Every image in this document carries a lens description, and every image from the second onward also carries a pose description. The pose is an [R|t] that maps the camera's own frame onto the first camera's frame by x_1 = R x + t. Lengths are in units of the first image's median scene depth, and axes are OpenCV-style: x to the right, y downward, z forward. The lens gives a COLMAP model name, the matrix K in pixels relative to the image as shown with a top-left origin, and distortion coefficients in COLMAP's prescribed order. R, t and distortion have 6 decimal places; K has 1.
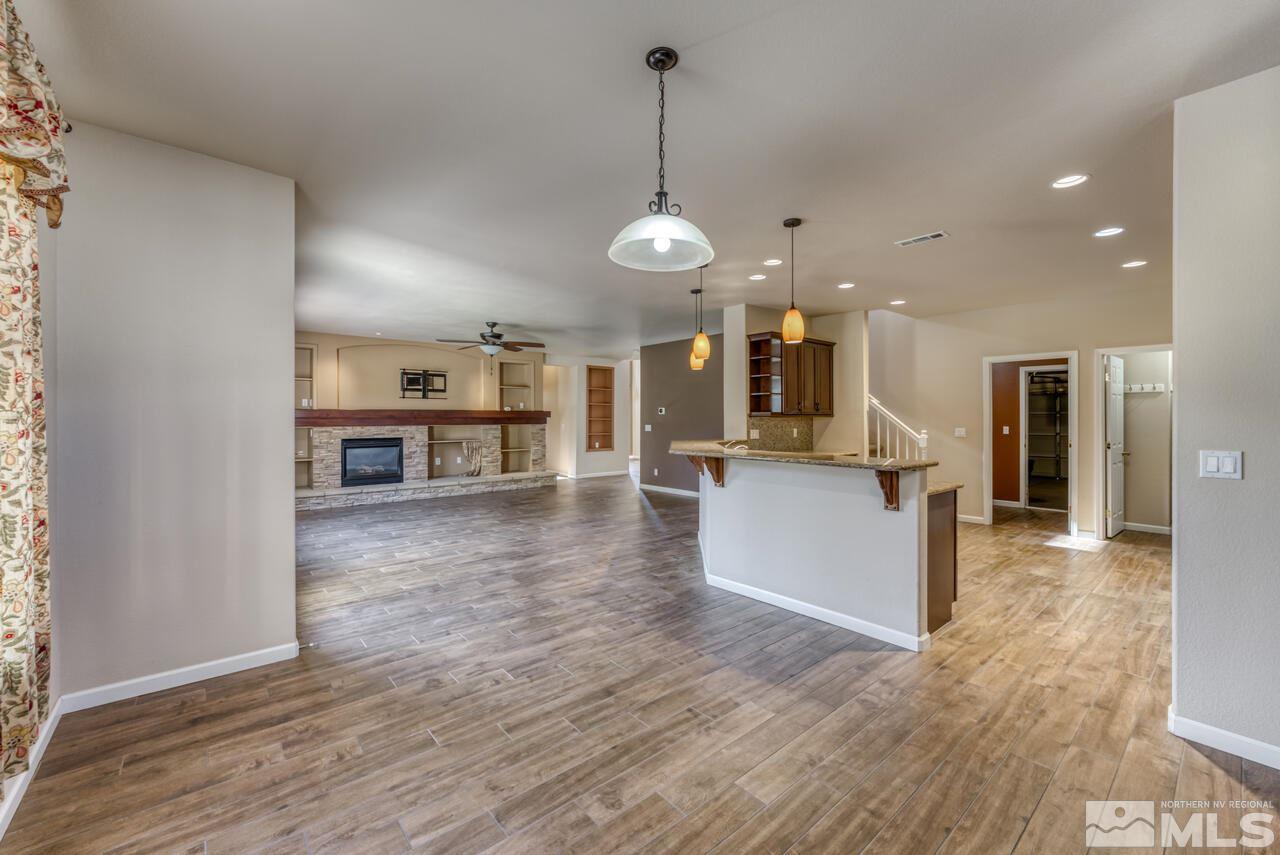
lens RADIAL K [[519.4, 0, 636.4], [0, 519.4, 416.5], [0, 0, 1]] dist [-0.007938, -0.000013]
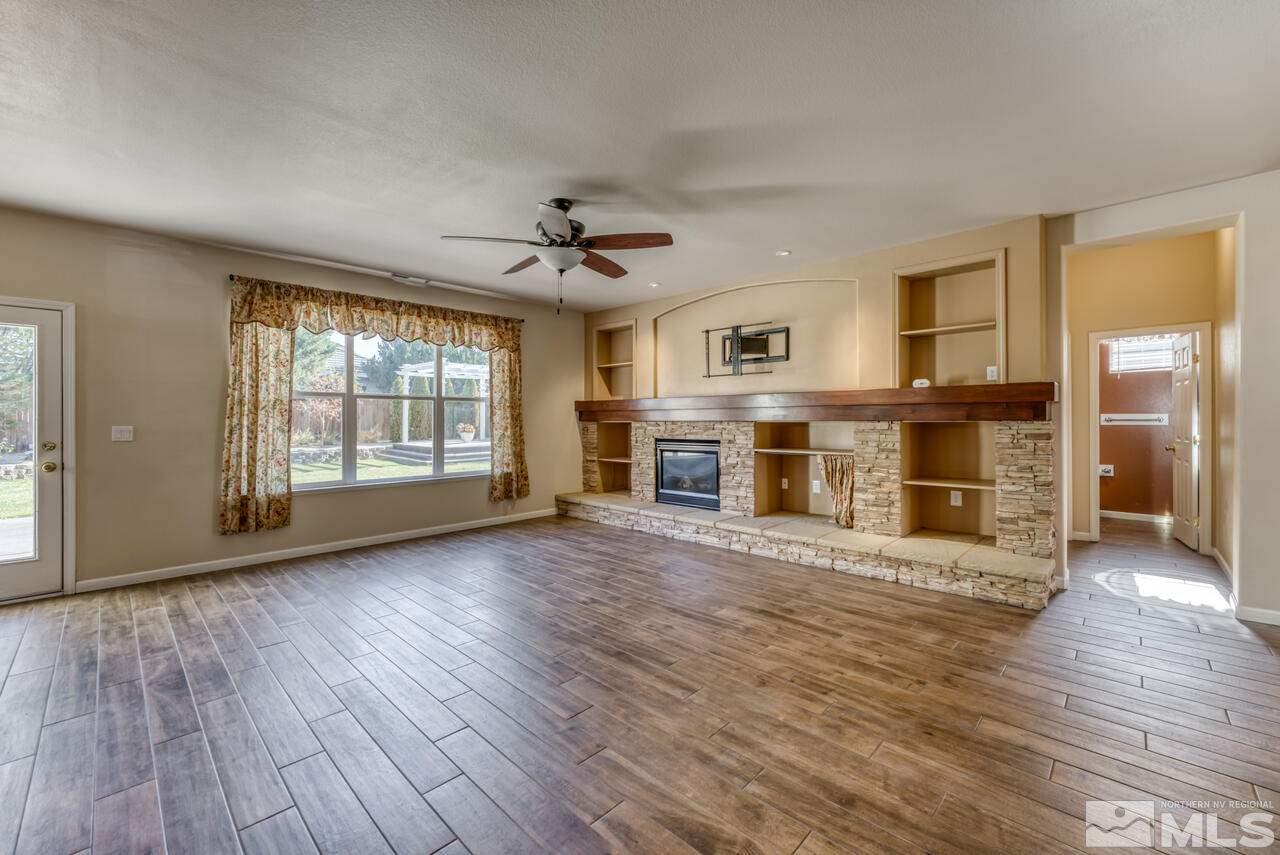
lens RADIAL K [[519.4, 0, 636.4], [0, 519.4, 416.5], [0, 0, 1]] dist [-0.007938, -0.000013]
pose [[0.097253, -0.004055, -0.995251, 0.159043], [0.005789, 0.999977, -0.003508, 0.013341], [0.995243, -0.005420, 0.097274, 0.816429]]
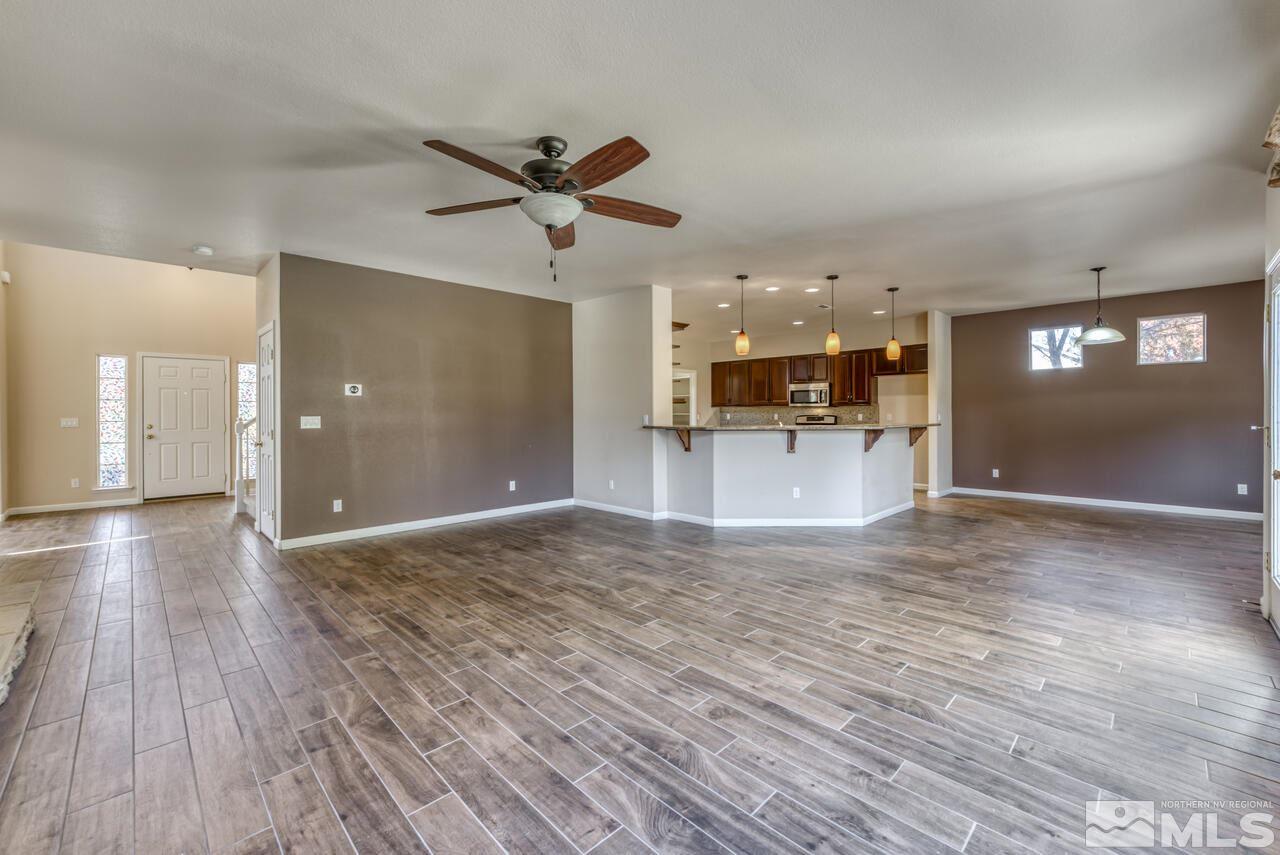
lens RADIAL K [[519.4, 0, 636.4], [0, 519.4, 416.5], [0, 0, 1]] dist [-0.007938, -0.000013]
pose [[-0.070252, -0.005060, 0.997516, -0.529256], [0.001206, 0.999986, 0.005158, 0.015269], [-0.997529, 0.001565, -0.070245, 0.770119]]
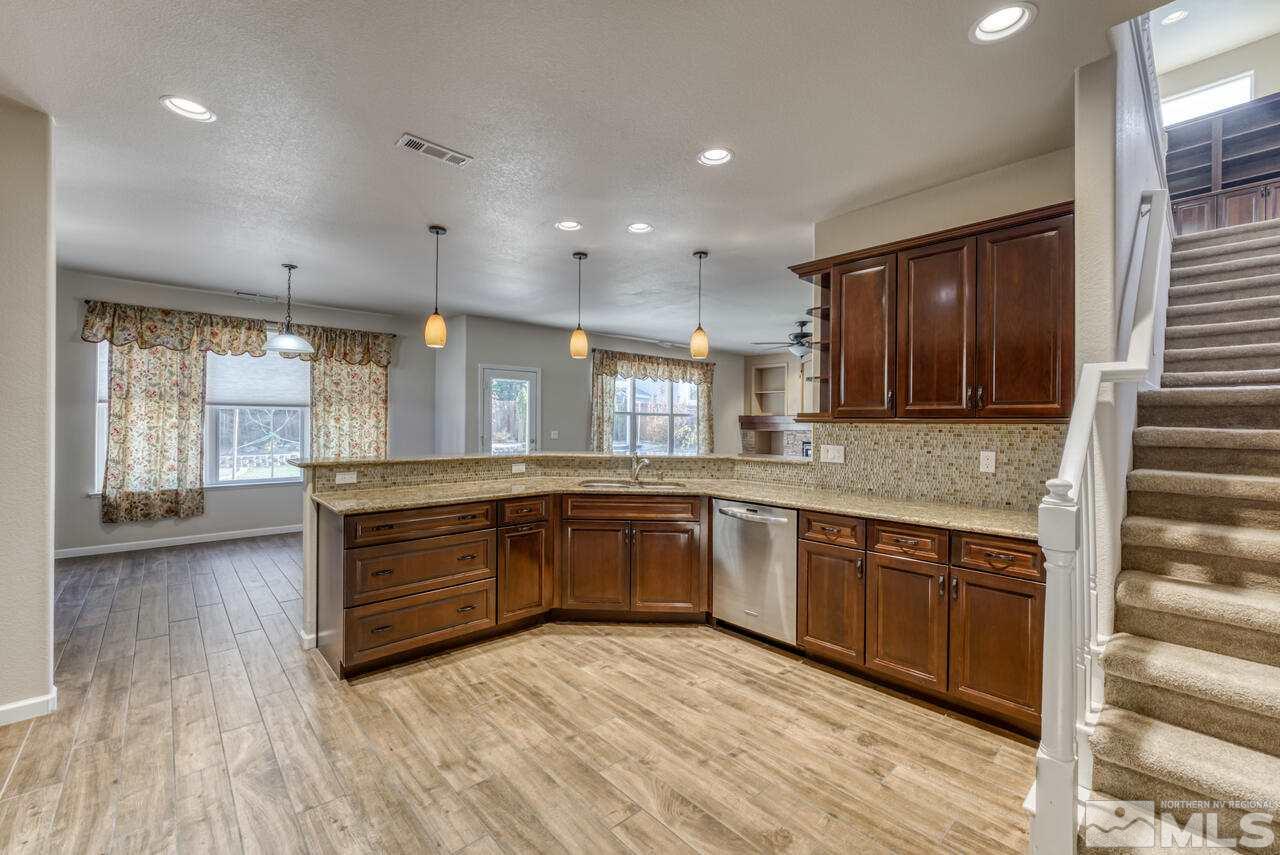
lens RADIAL K [[524.2, 0, 634.0], [0, 524.2, 421.1], [0, 0, 1]] dist [-0.007888, 0.000575]
pose [[0.034366, -0.000295, -0.999409, 0.528890], [-0.006690, 0.999977, -0.000525, 0.001217], [0.999387, 0.006705, 0.034363, 0.530360]]
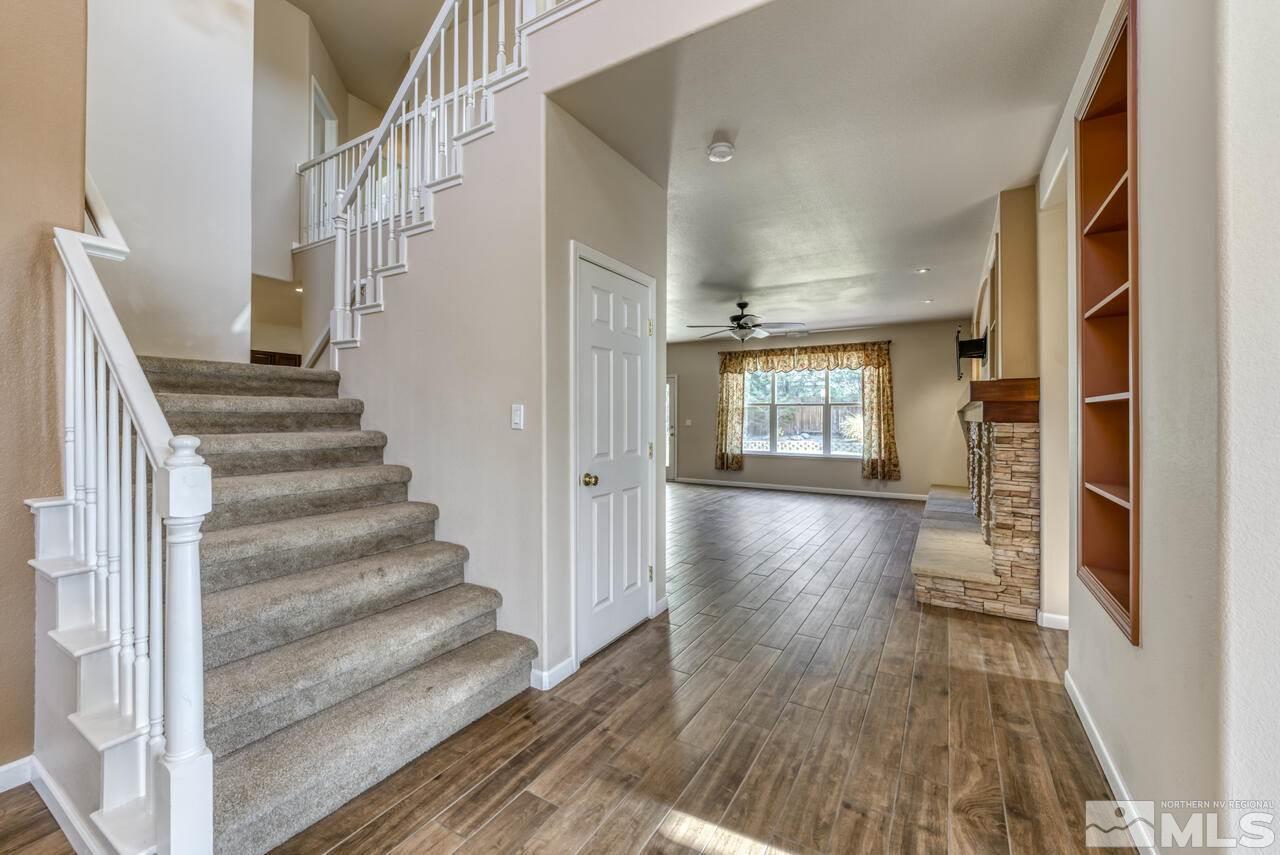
lens RADIAL K [[519.4, 0, 636.4], [0, 519.4, 416.5], [0, 0, 1]] dist [-0.007938, -0.000013]
pose [[-0.947643, -0.003555, -0.319311, 0.145355], [-0.002164, 0.999987, -0.004710, 0.015338], [0.319324, -0.003772, -0.947638, 1.432639]]
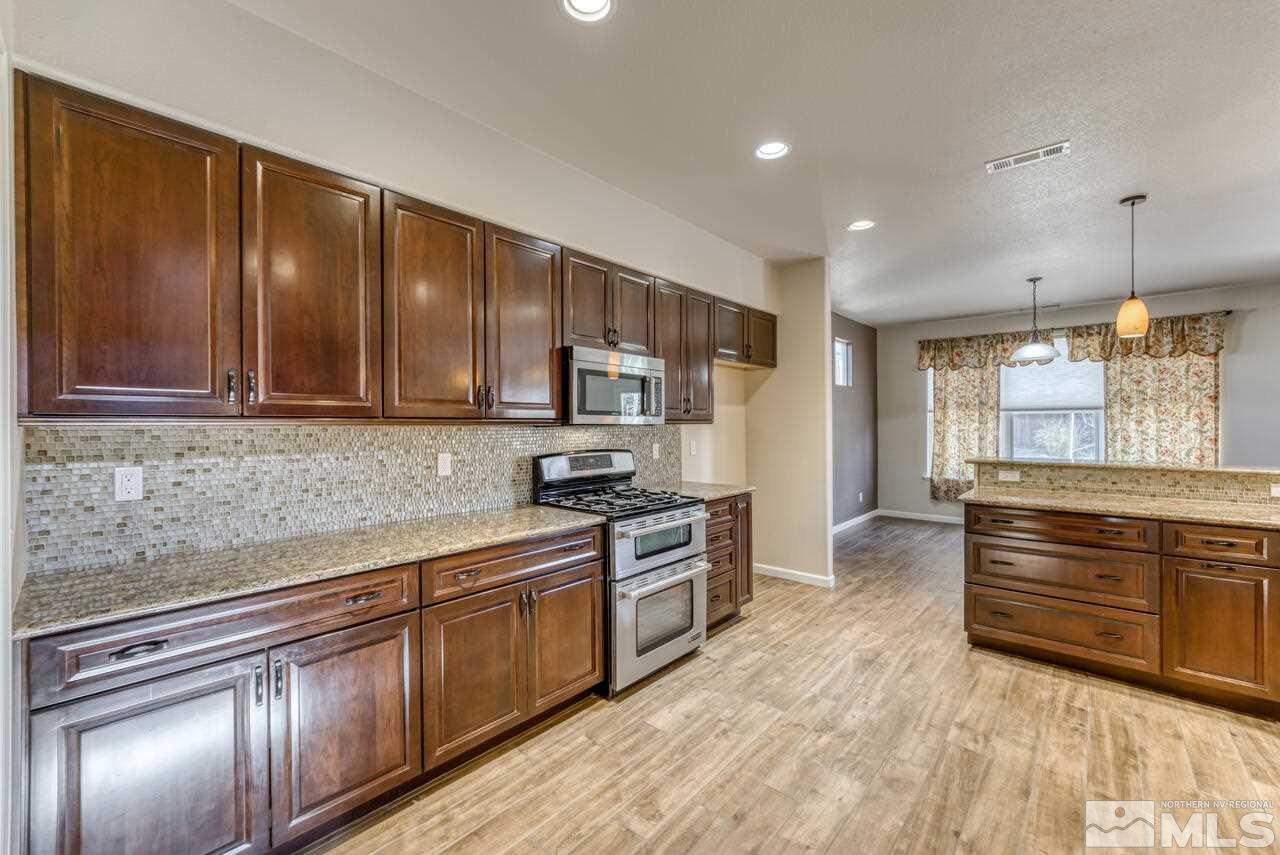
lens RADIAL K [[519.3, 0, 640.0], [0, 519.3, 427.5], [0, 0, 1]] dist [-0.002339, 0.000082]
pose [[-0.989468, 0.005898, -0.144630, 0.493699], [0.005331, 0.999977, 0.004307, 0.001856], [0.144652, 0.003491, -0.989476, 0.685081]]
